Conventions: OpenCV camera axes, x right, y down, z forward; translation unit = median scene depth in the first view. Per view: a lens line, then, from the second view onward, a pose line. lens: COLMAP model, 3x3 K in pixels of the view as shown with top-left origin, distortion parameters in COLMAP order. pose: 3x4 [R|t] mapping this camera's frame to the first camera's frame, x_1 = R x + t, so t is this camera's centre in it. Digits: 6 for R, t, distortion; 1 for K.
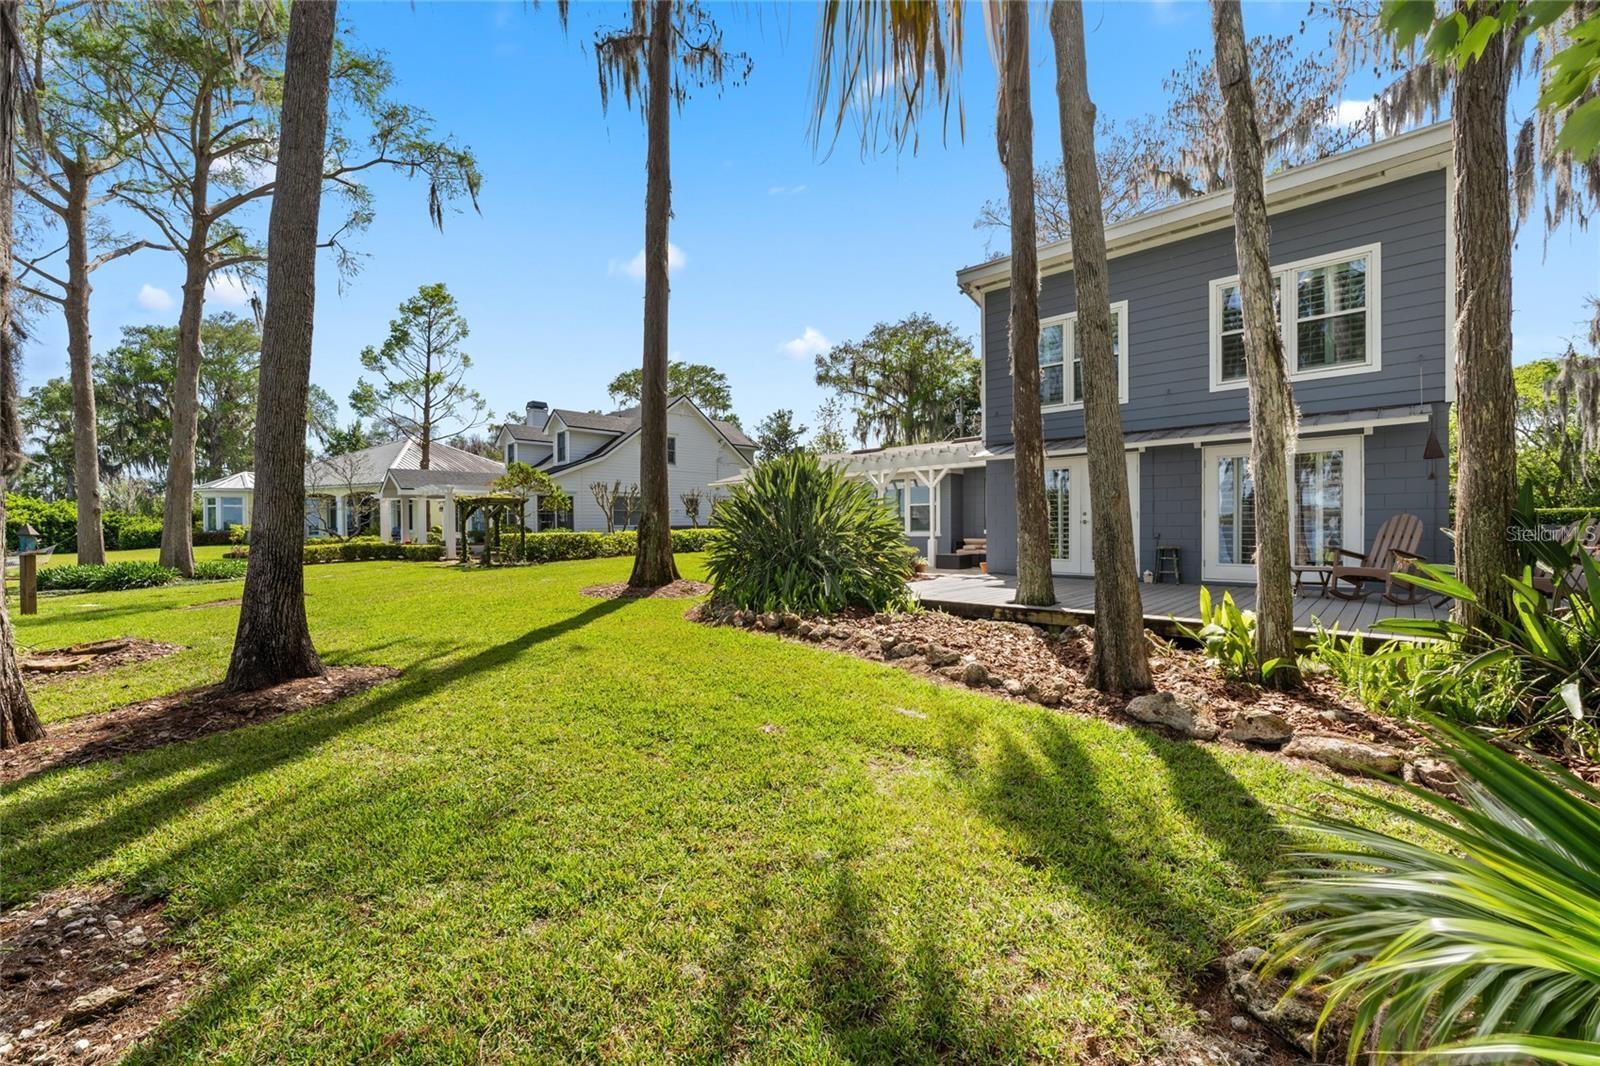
lens RADIAL K [[652.3, 0, 800.0], [0, 652.3, 533.0], [0, 0, 1]] dist [-0.024291, 0.002416]
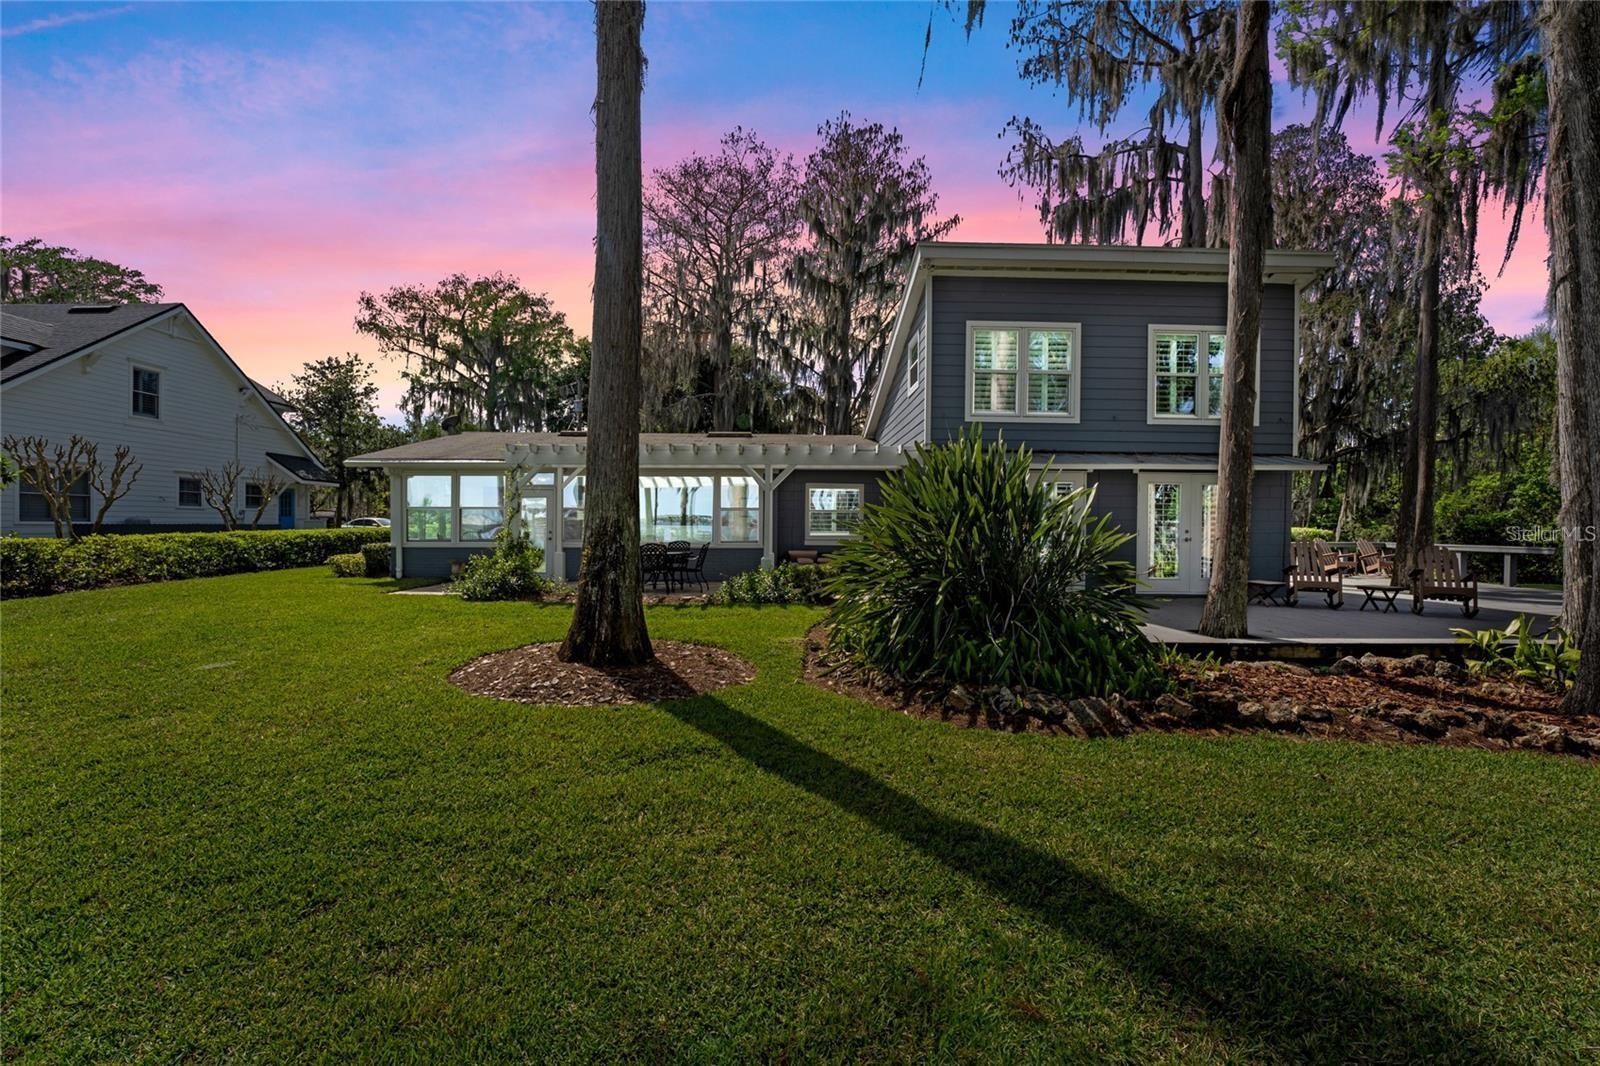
lens RADIAL K [[652.3, 0, 800.0], [0, 652.3, 533.0], [0, 0, 1]] dist [-0.024291, 0.002416]
pose [[0.719936, 0.008378, 0.693990, -0.123088], [-0.010179, 0.999947, -0.001512, -0.005135], [-0.693966, -0.005975, 0.719983, 0.134127]]
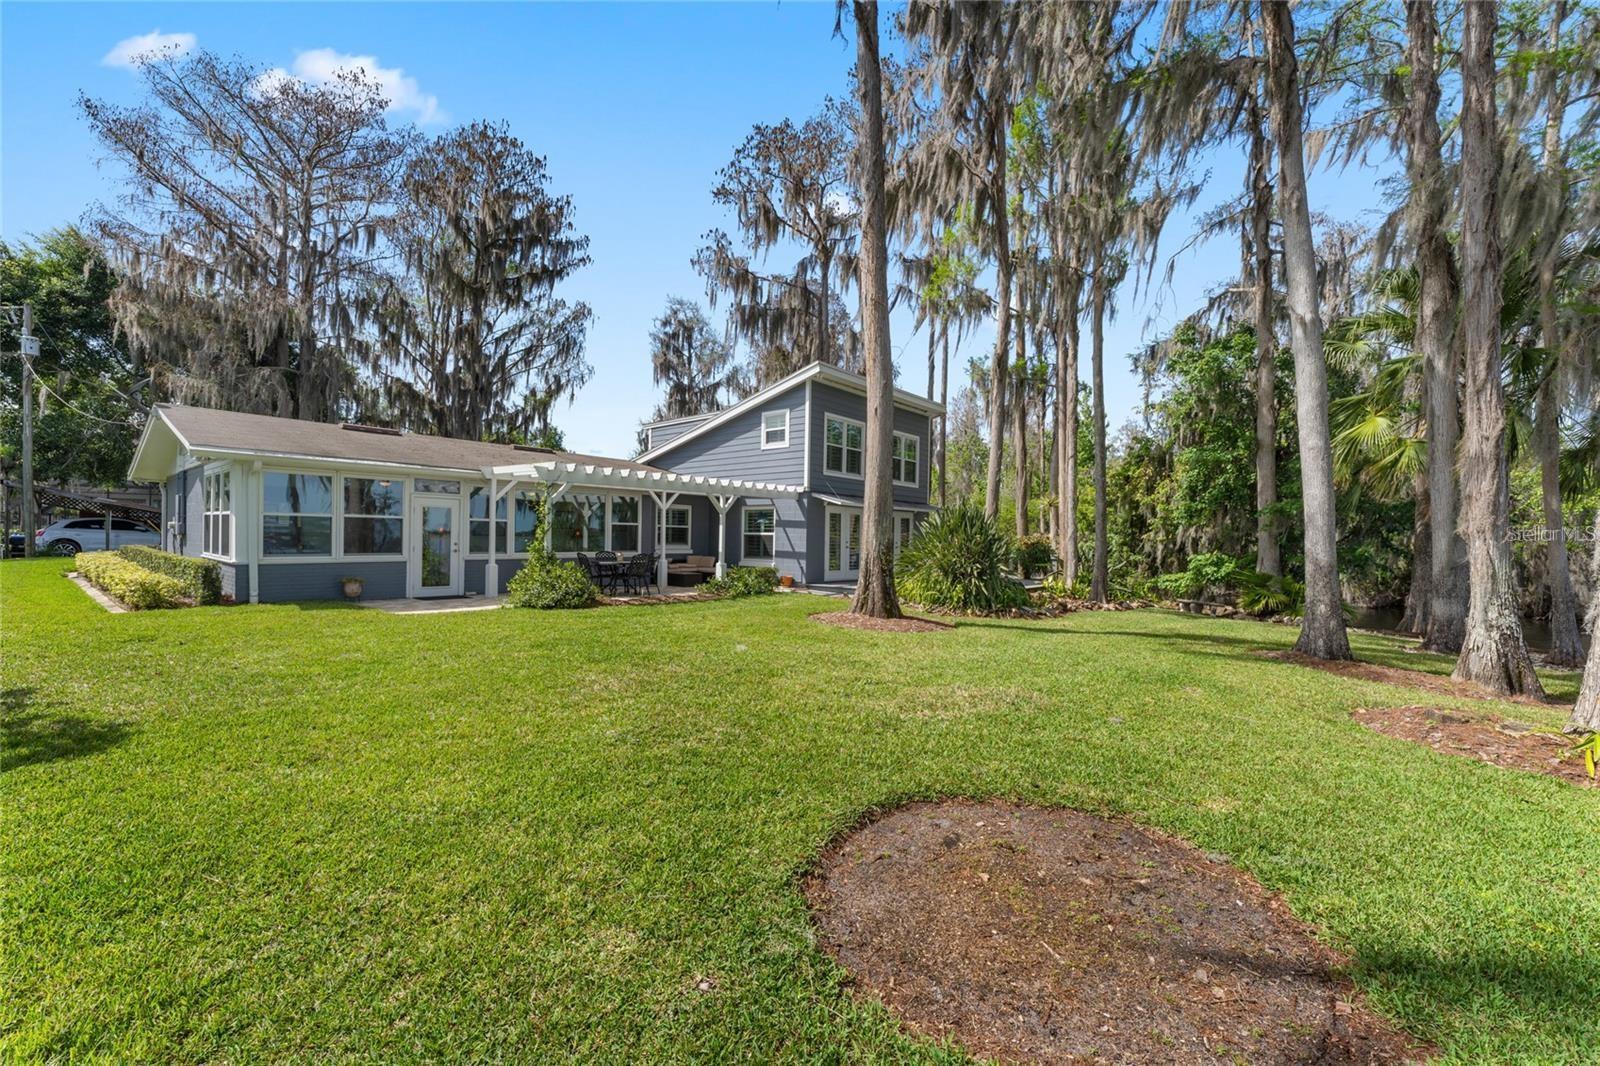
lens RADIAL K [[652.3, 0, 800.0], [0, 652.3, 533.0], [0, 0, 1]] dist [-0.024291, 0.002416]
pose [[-0.054942, 0.020136, 0.998287, -0.430908], [-0.009890, 0.999737, -0.020710, -0.005235], [-0.998441, -0.011011, -0.054728, 0.434904]]
